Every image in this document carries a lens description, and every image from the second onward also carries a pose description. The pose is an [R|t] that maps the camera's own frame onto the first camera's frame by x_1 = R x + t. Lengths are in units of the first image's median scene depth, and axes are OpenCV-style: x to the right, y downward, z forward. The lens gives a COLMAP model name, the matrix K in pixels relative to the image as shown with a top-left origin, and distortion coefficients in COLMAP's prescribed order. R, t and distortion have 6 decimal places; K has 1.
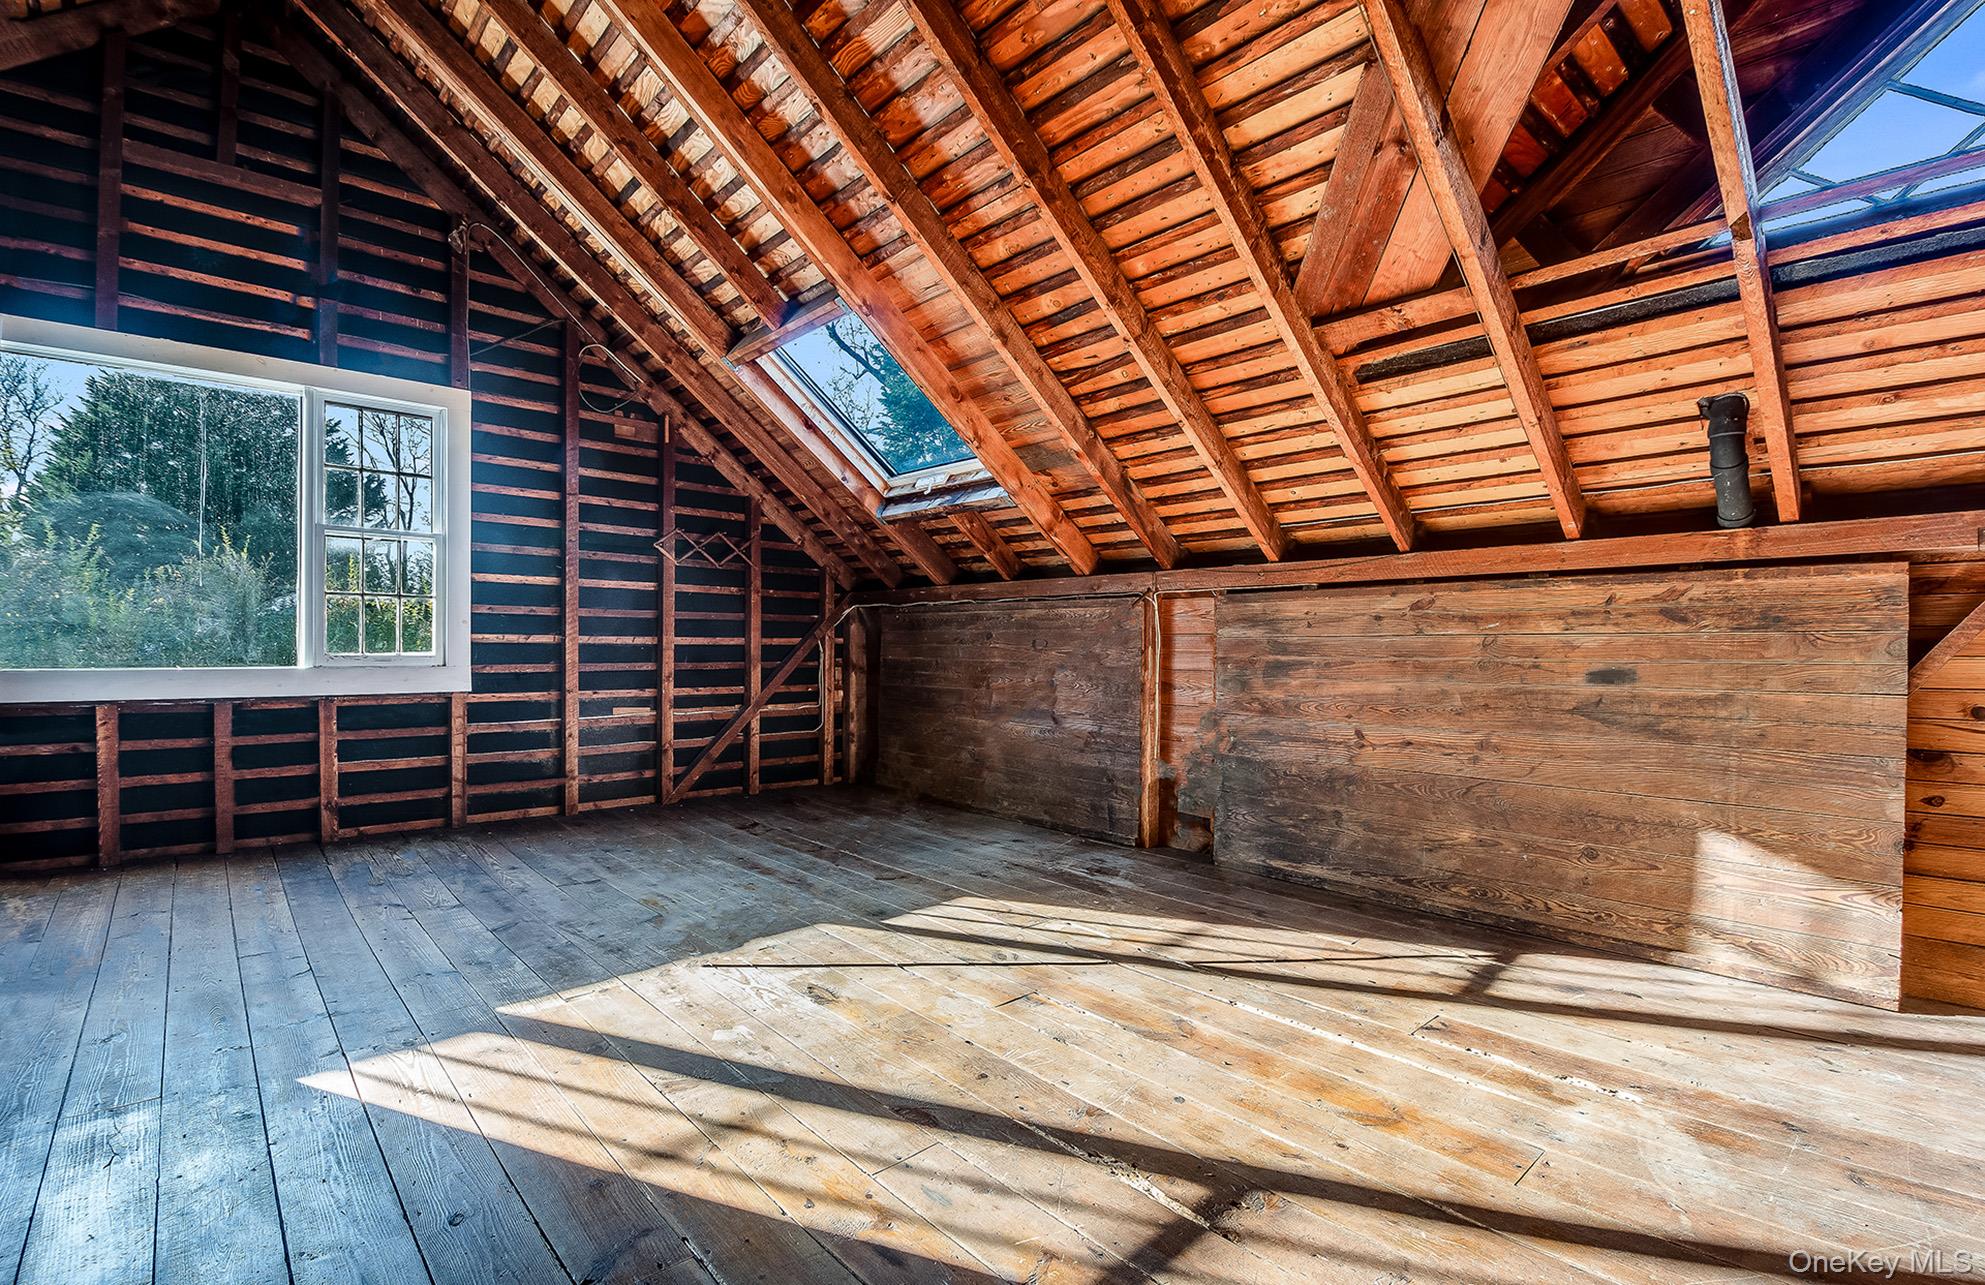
lens RADIAL K [[914.8, 0, 995.8], [0, 914.8, 645.8], [0, 0, 1]] dist [-0.000639, 0.000952]
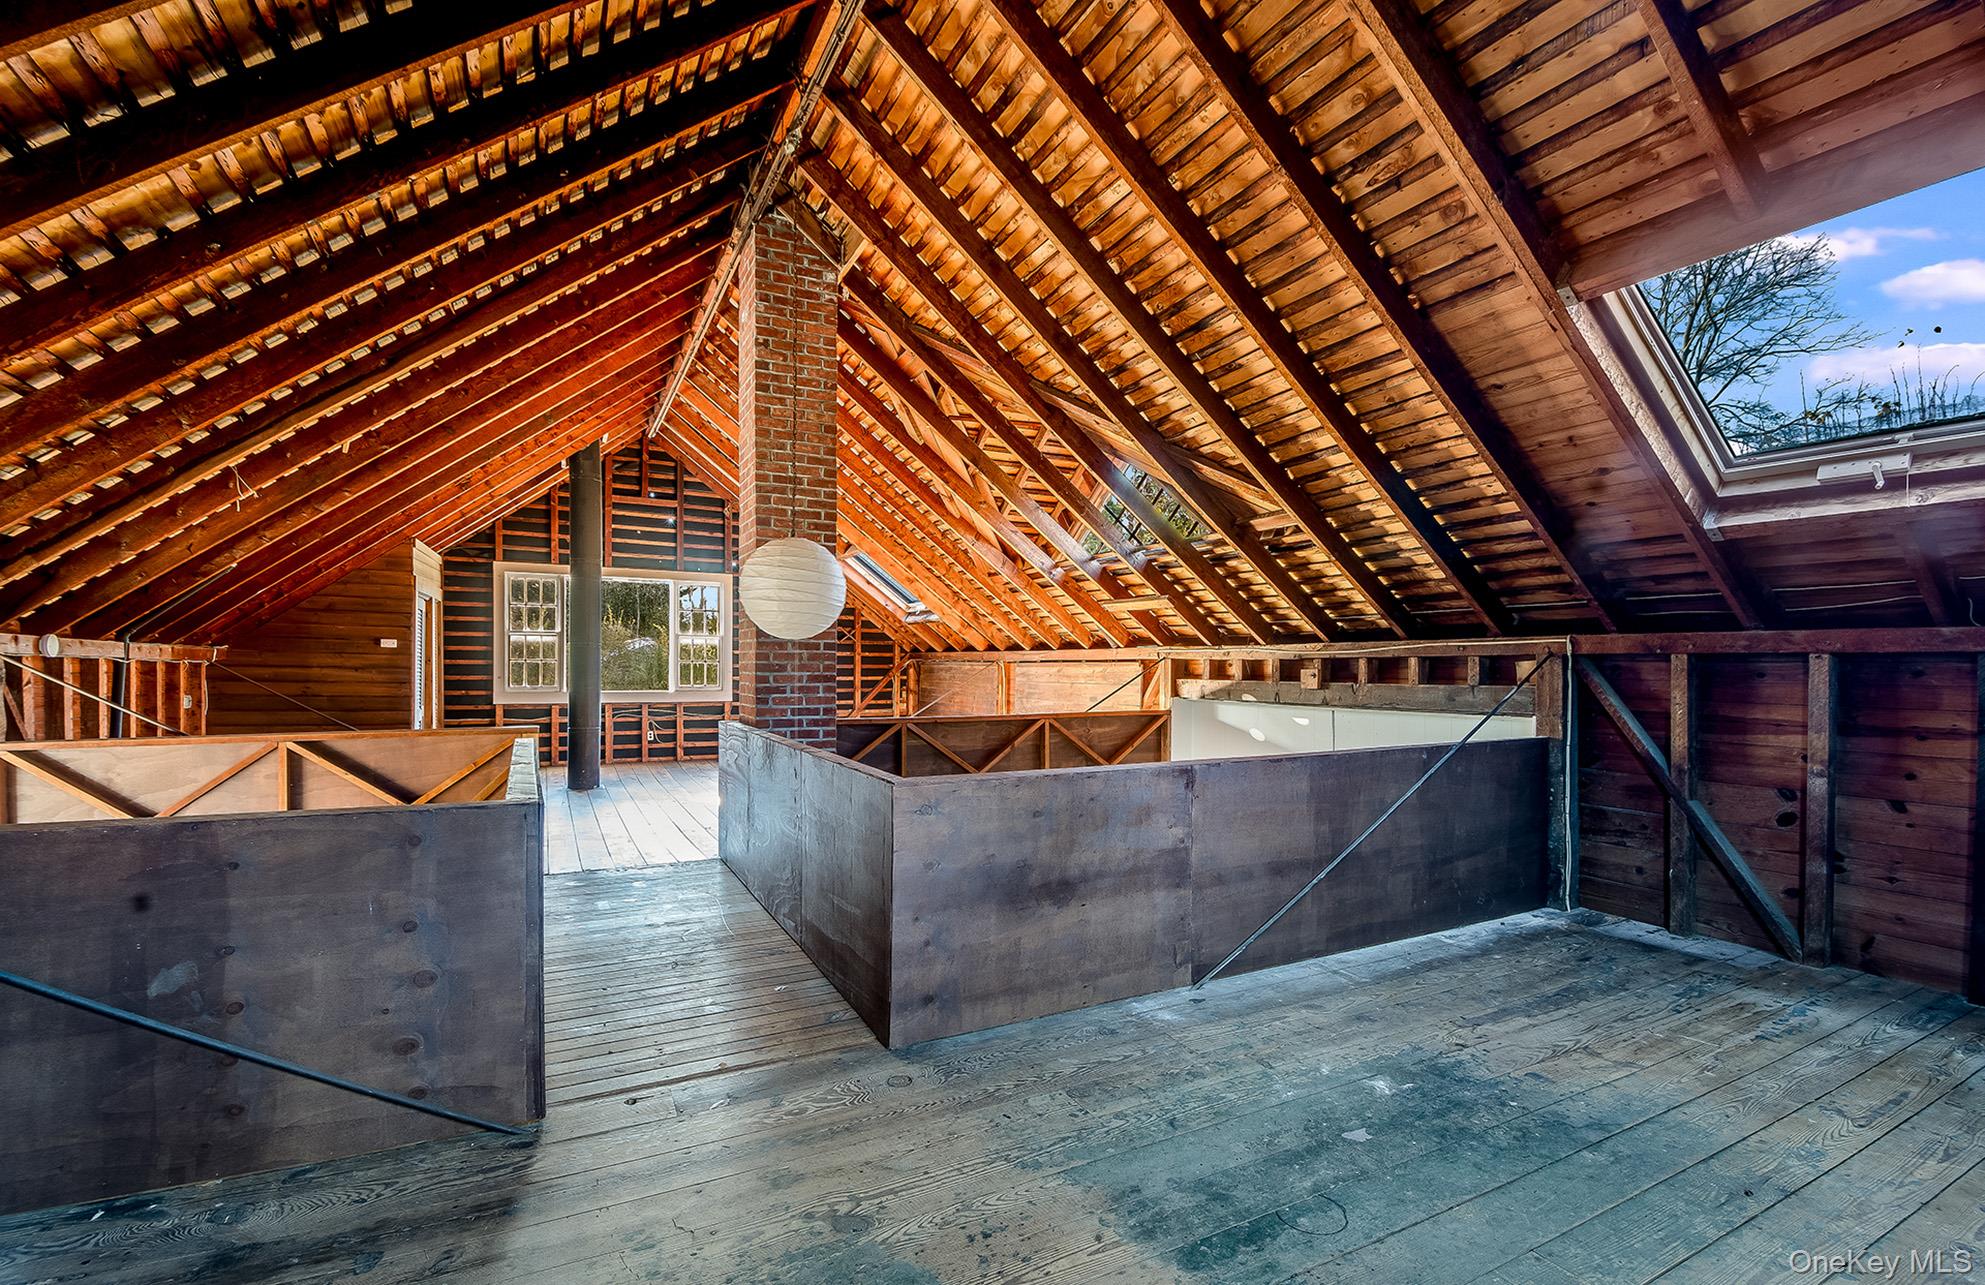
lens RADIAL K [[914.8, 0, 990.6], [0, 914.8, 655.3], [0, 0, 1]] dist [-0.000639, 0.000952]
pose [[0.966509, 0.000113, -0.256632, 0.573229], [-0.003144, 0.999930, -0.011398, -0.035827], [0.256612, 0.011823, 0.966442, -0.941060]]
